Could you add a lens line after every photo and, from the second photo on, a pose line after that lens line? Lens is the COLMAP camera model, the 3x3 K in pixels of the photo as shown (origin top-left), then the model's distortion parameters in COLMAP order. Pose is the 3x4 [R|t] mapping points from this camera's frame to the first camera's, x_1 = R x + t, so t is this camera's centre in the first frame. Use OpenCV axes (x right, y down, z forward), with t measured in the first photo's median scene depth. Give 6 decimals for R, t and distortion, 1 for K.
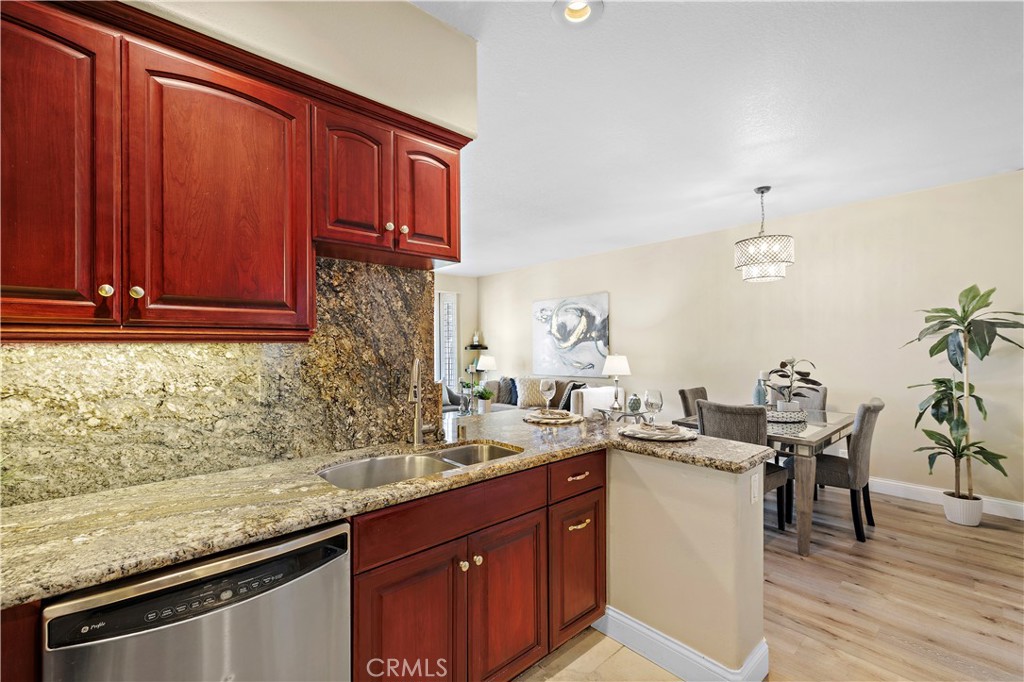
lens RADIAL K [[435.5, 0, 512.0], [0, 435.5, 341.0], [0, 0, 1]] dist [0.000516, -0.000064]
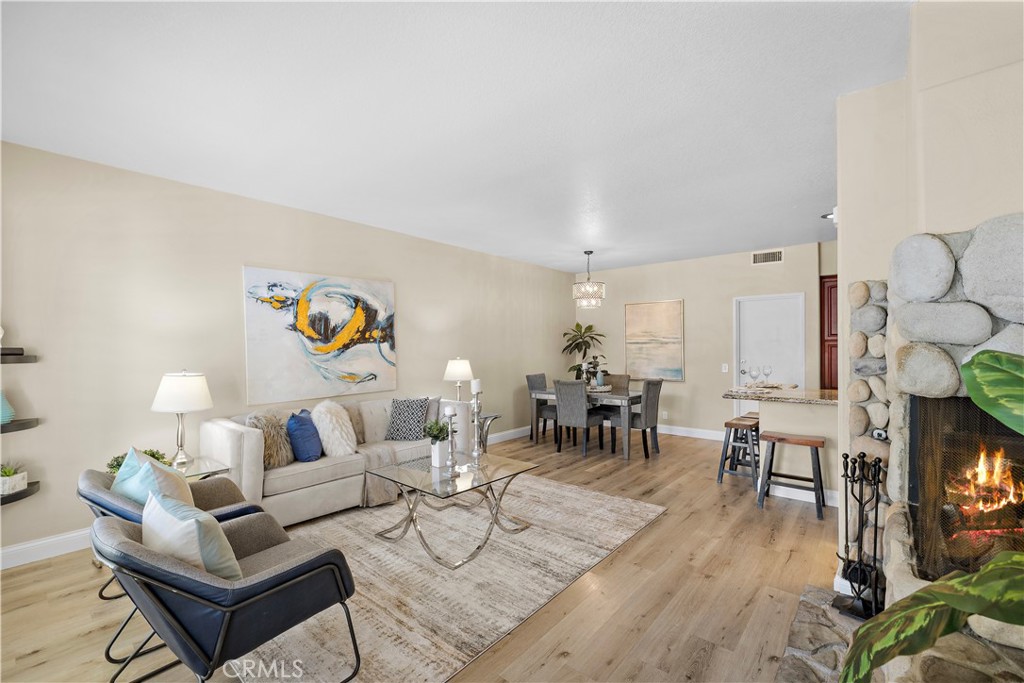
lens RADIAL K [[431.3, 0, 514.6], [0, 431.3, 344.6], [0, 0, 1]] dist [0.001423, -0.000384]
pose [[-0.126463, 0.014174, 0.991870, -0.567247], [0.002773, 0.999899, -0.013935, 0.013501], [-0.991967, 0.000989, -0.126489, 0.847209]]
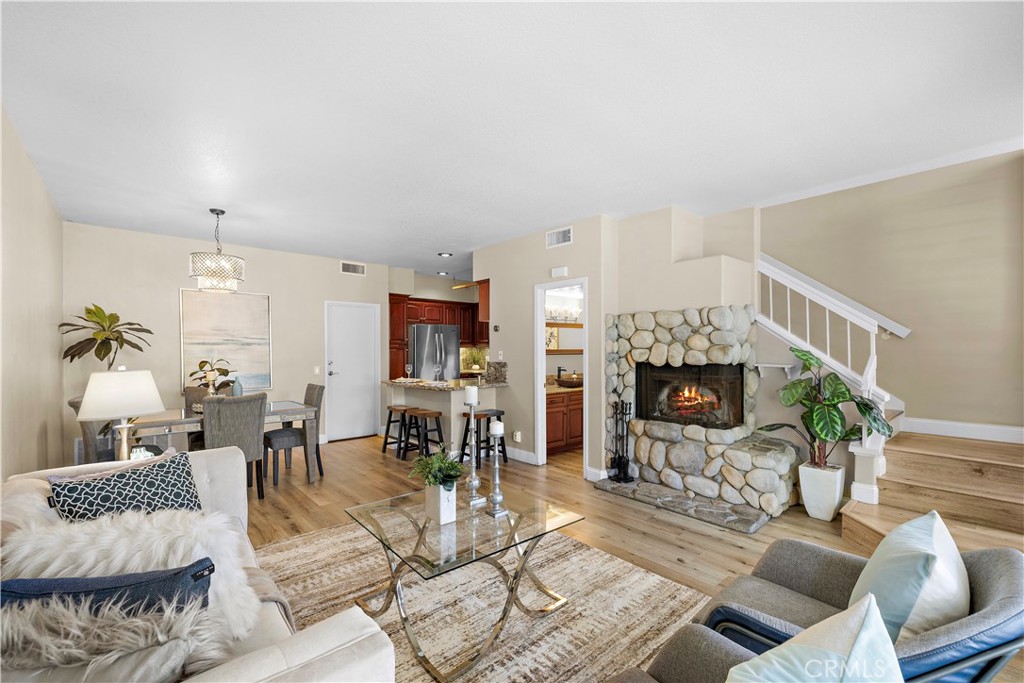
lens RADIAL K [[432.9, 0, 508.9], [0, 432.9, 347.0], [0, 0, 1]] dist [0.000743, -0.000117]
pose [[-0.999650, 0.010183, 0.024415, -0.117802], [0.009908, 0.999887, -0.011344, 0.016438], [-0.024527, -0.011099, -0.999638, 1.207437]]
